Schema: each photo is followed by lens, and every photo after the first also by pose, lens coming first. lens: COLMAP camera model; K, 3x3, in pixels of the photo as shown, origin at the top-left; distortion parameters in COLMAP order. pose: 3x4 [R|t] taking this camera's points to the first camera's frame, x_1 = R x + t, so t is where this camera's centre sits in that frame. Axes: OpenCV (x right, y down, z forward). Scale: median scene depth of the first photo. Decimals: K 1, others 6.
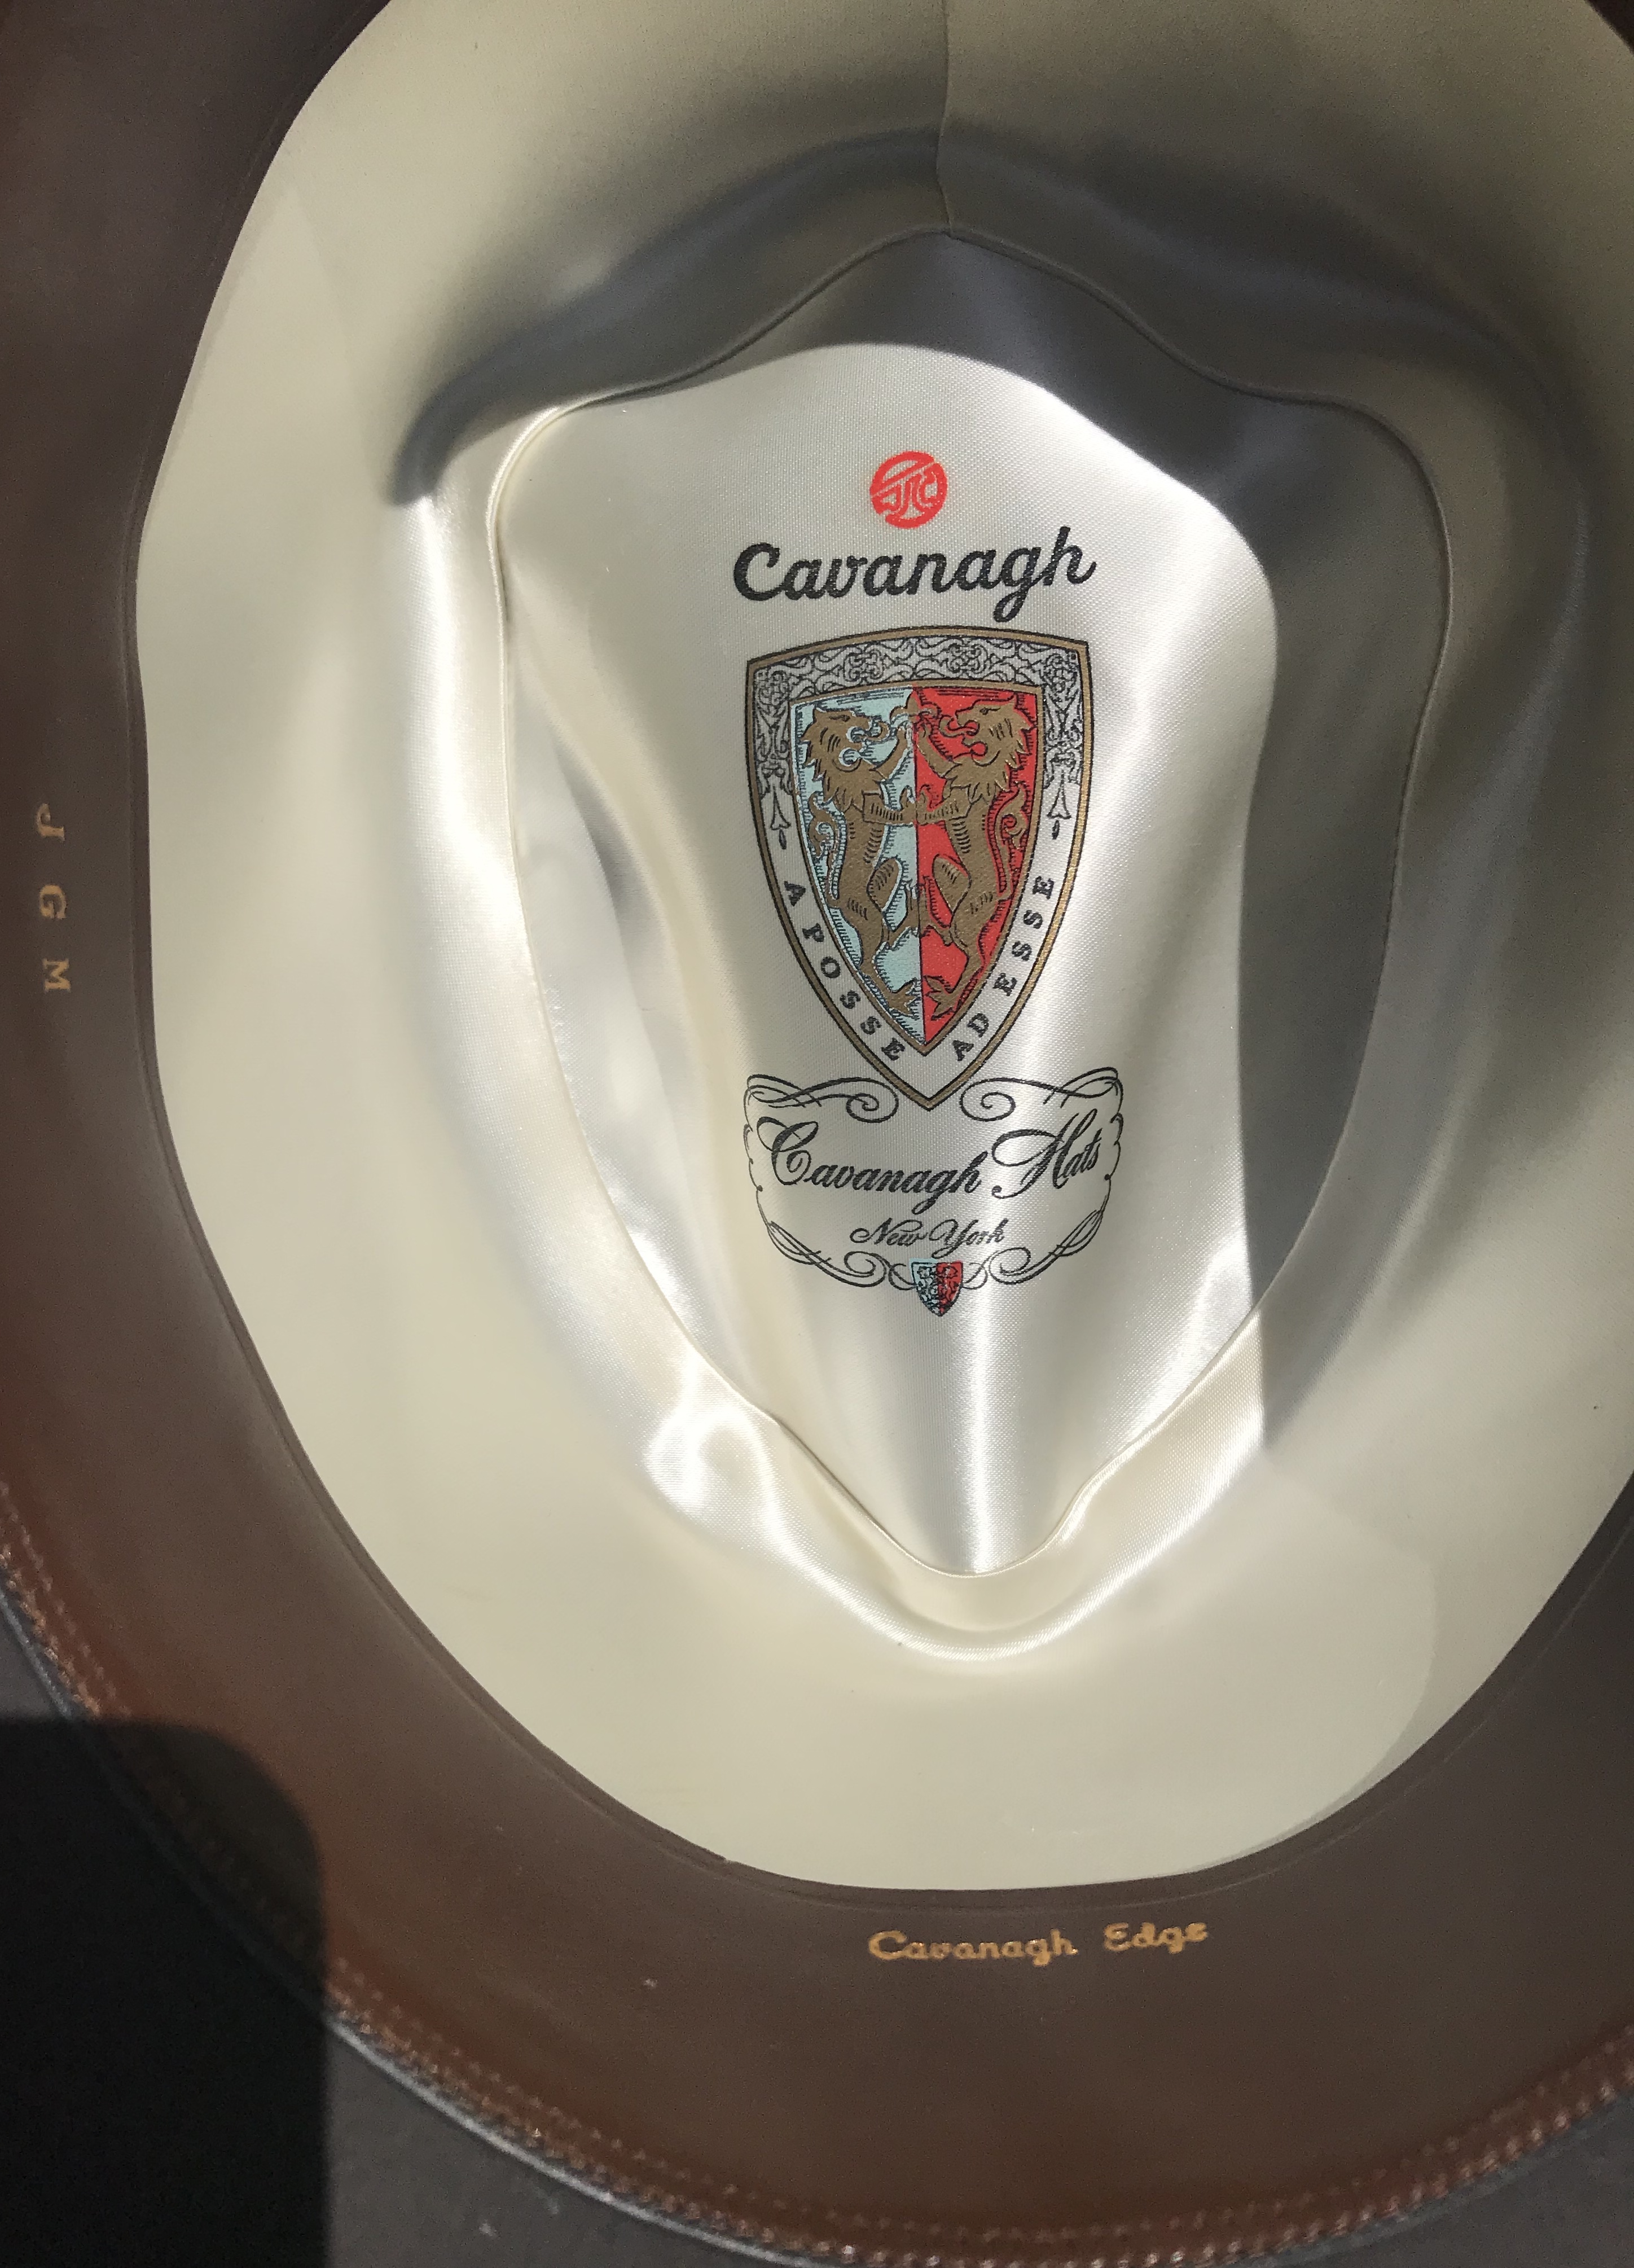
lens RADIAL K [[1831.9, 0, 817.0], [0, 1831.9, 1134.0], [0, 0, 1]] dist [-0.031090, -0.003465]
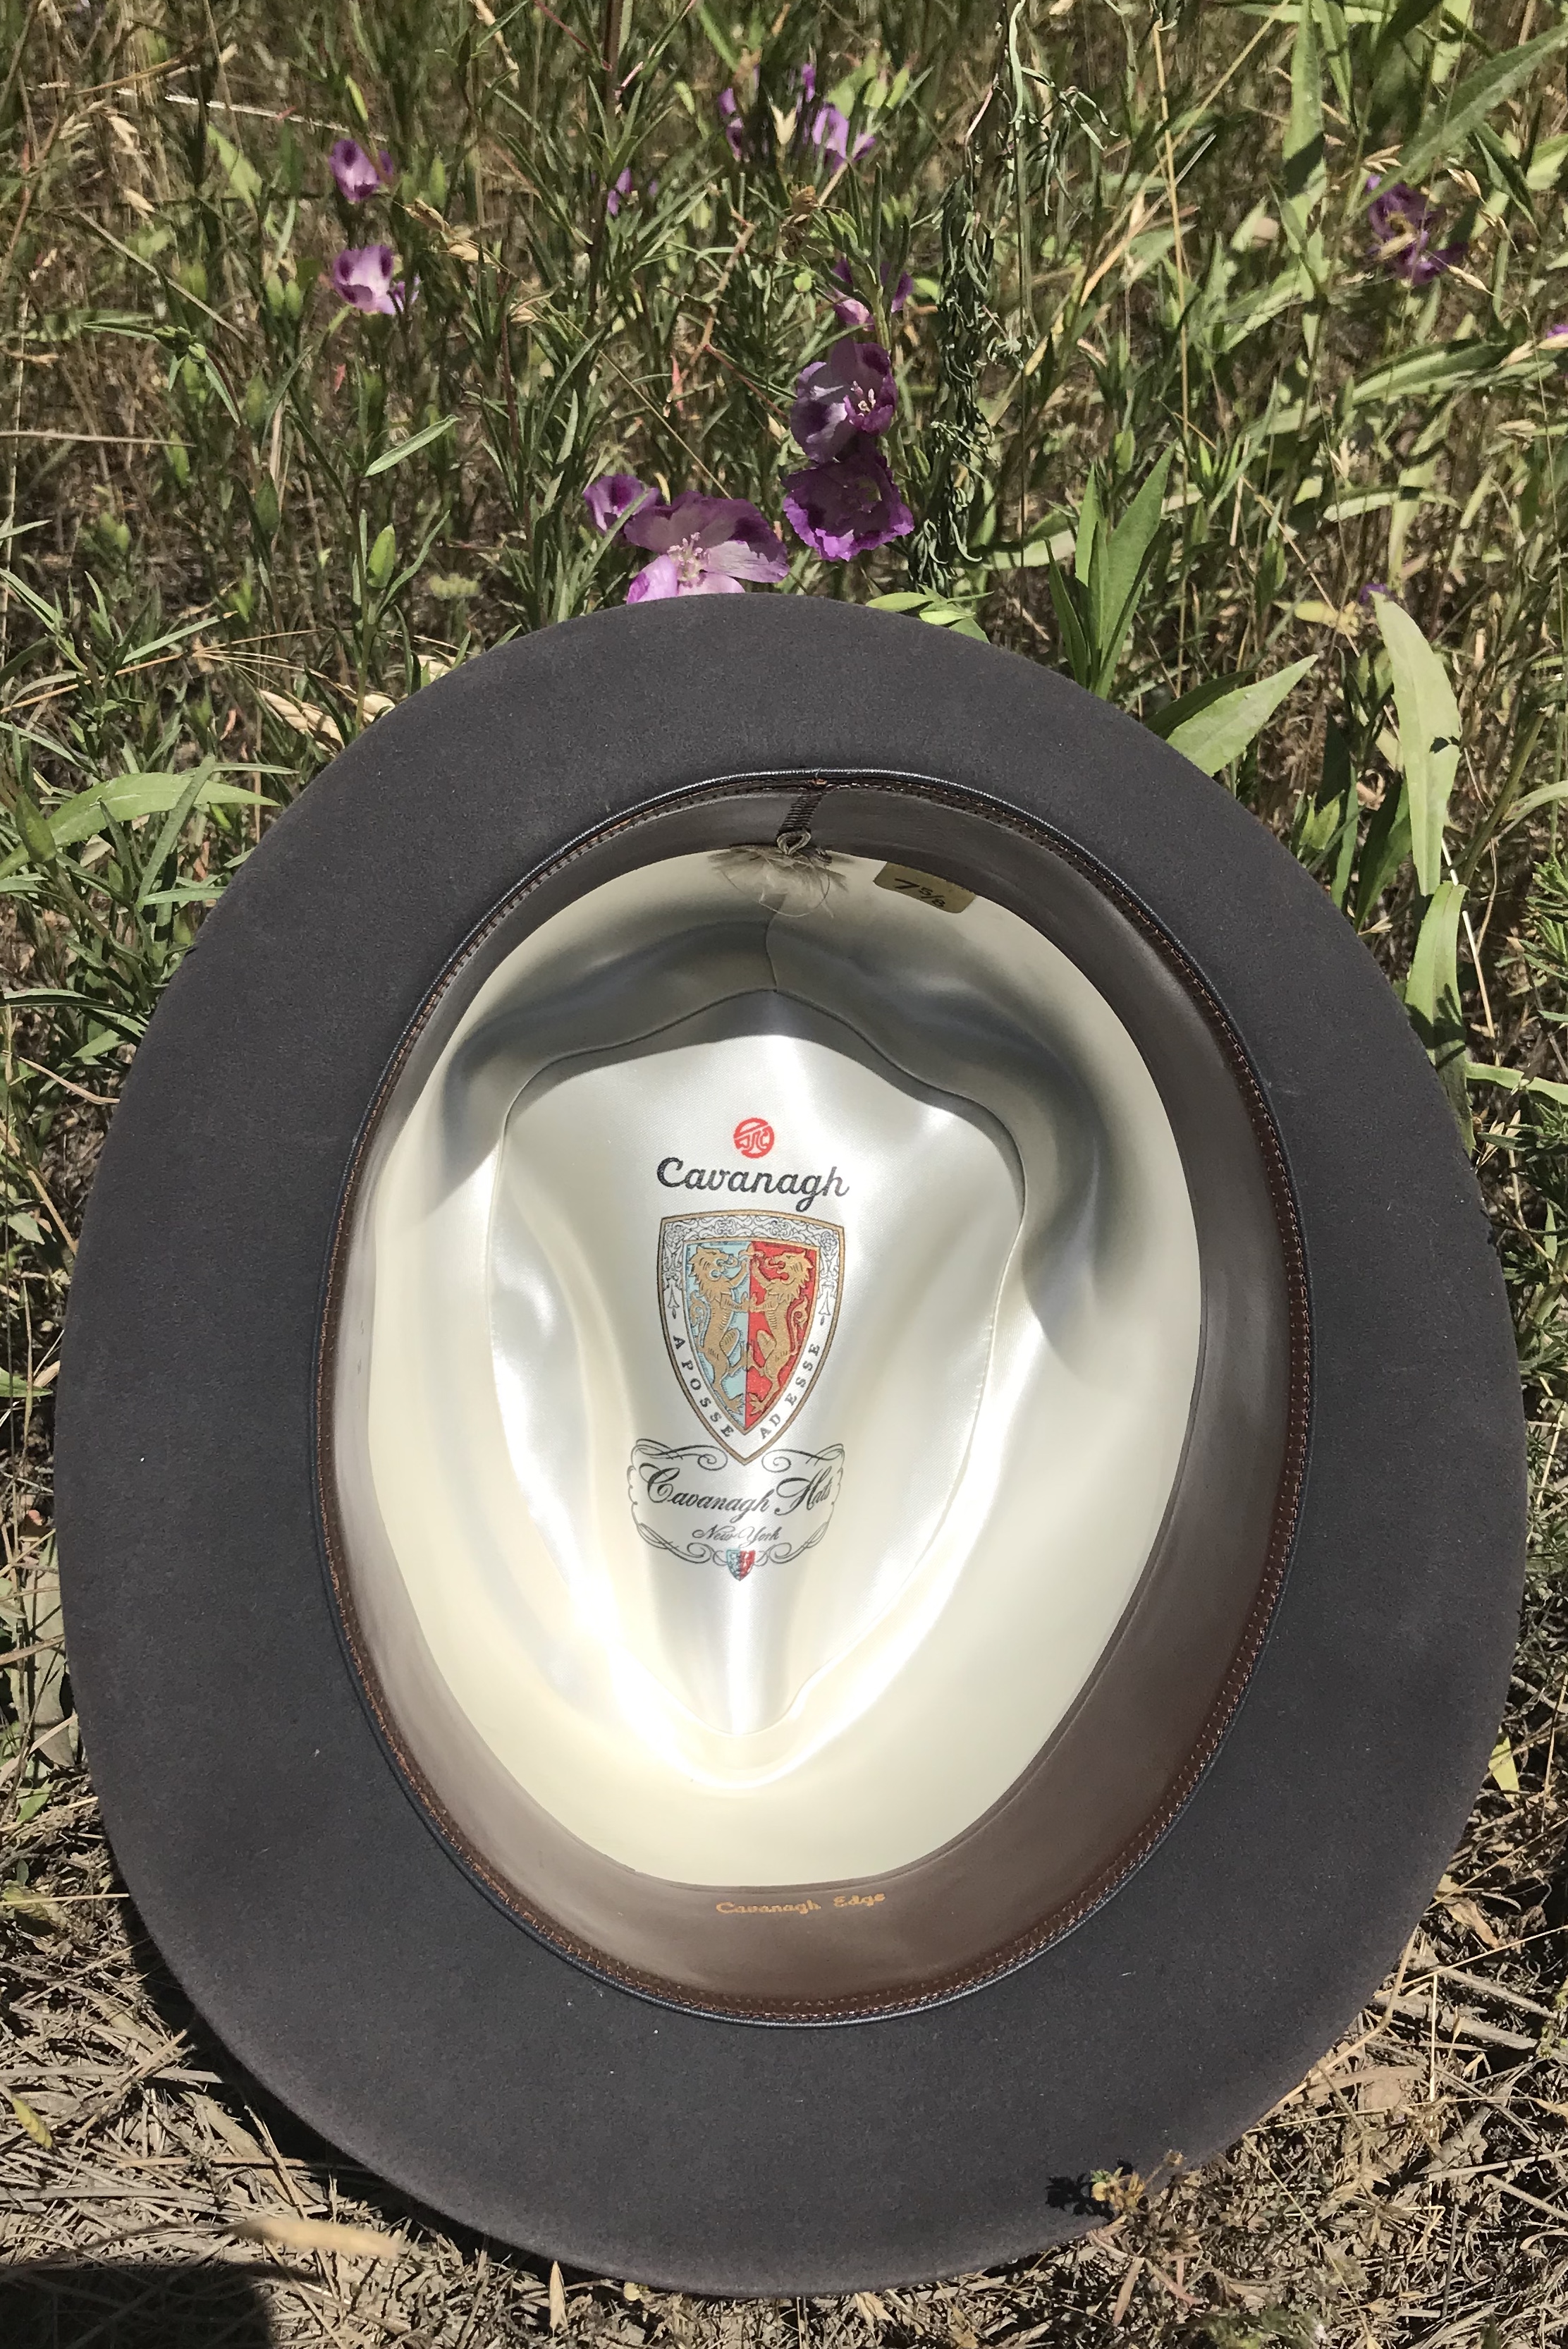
lens RADIAL K [[1829.9, 0, 784.0], [0, 1829.9, 1174.5], [0, 0, 1]] dist [0.003283, 0.000201]
pose [[0.985030, 0.066111, 0.159201, -0.218002], [-0.042652, 0.988290, -0.146503, -0.035046], [-0.167022, 0.137520, 0.976315, -0.857837]]
